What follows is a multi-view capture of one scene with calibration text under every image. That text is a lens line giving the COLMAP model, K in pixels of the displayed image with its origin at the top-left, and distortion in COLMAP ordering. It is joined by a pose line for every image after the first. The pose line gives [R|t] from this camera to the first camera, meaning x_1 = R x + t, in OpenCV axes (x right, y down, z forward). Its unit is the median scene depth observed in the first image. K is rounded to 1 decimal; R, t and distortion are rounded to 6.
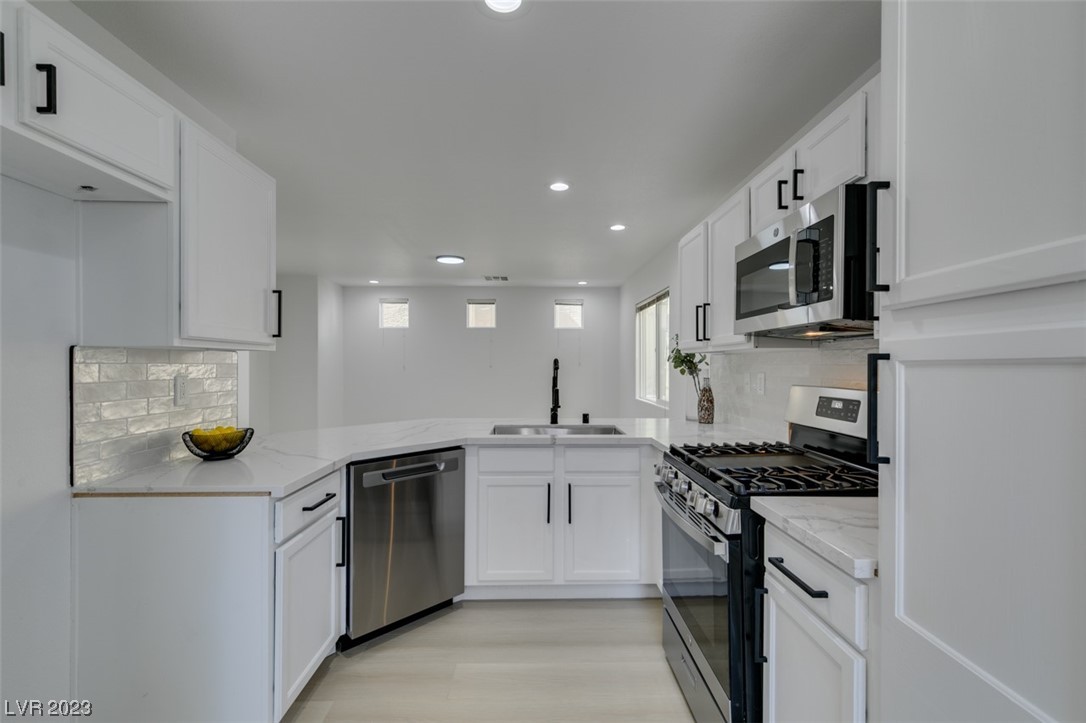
lens RADIAL K [[484.2, 0, 543.0], [0, 484.2, 361.5], [0, 0, 1]] dist [0.001164, 0.000327]
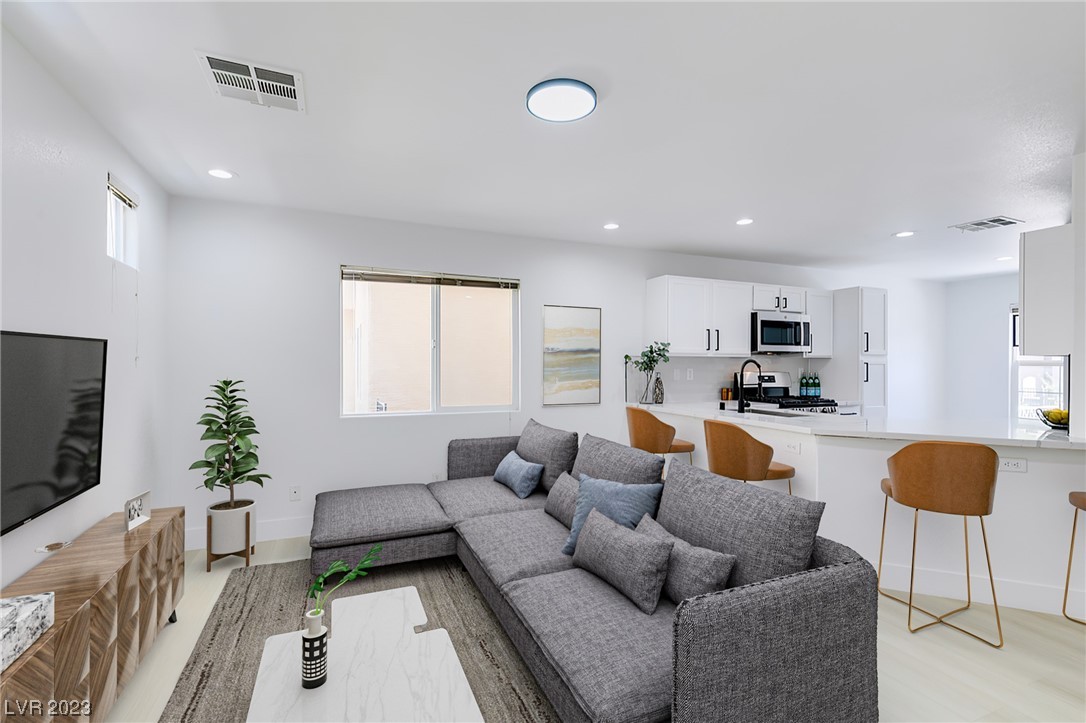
lens RADIAL K [[484.2, 0, 543.0], [0, 484.2, 361.5], [0, 0, 1]] dist [0.001164, 0.000327]
pose [[-0.366845, -0.001213, 0.930281, -1.816145], [-0.010319, 0.999943, -0.002766, 0.015796], [-0.930225, -0.010614, -0.366837, 3.760762]]
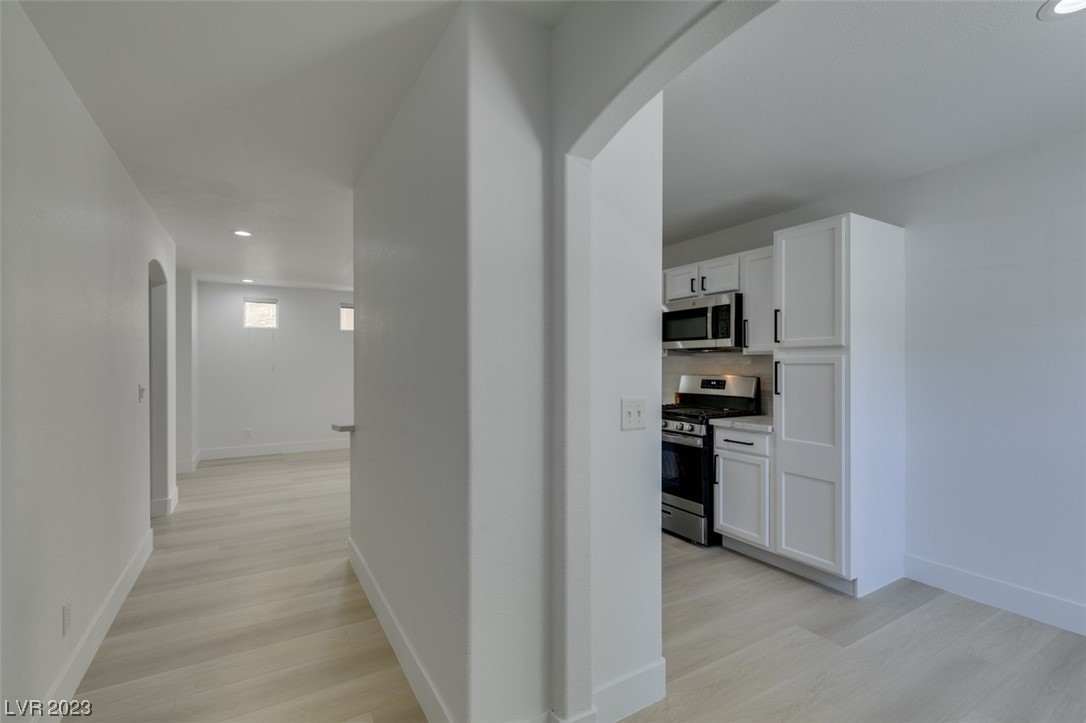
lens RADIAL K [[484.2, 0, 543.0], [0, 484.2, 361.5], [0, 0, 1]] dist [0.001164, 0.000327]
pose [[0.870544, -0.001613, 0.492088, -1.314333], [0.000978, 0.999998, 0.001547, -0.011913], [-0.492090, -0.000866, 0.870544, -0.614997]]
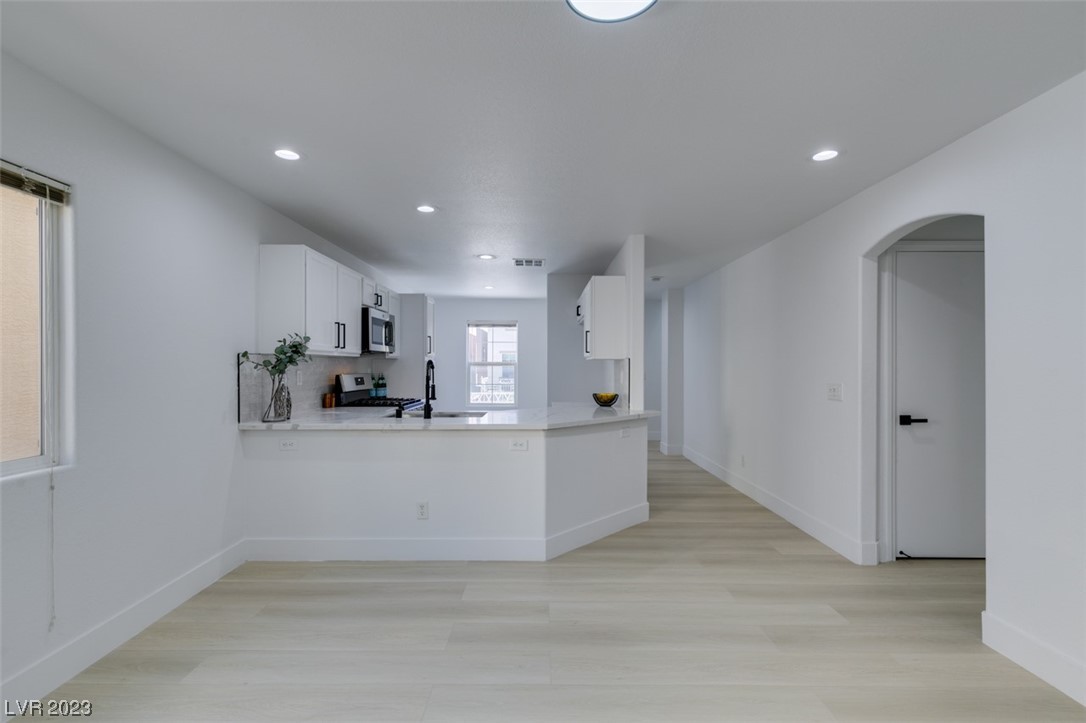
lens RADIAL K [[484.2, 0, 543.0], [0, 484.2, 361.5], [0, 0, 1]] dist [0.001164, 0.000327]
pose [[-0.999806, -0.006303, 0.018678, -0.510031], [-0.006551, 0.999890, -0.013289, 0.021165], [-0.018592, -0.013409, -0.999737, 4.135219]]
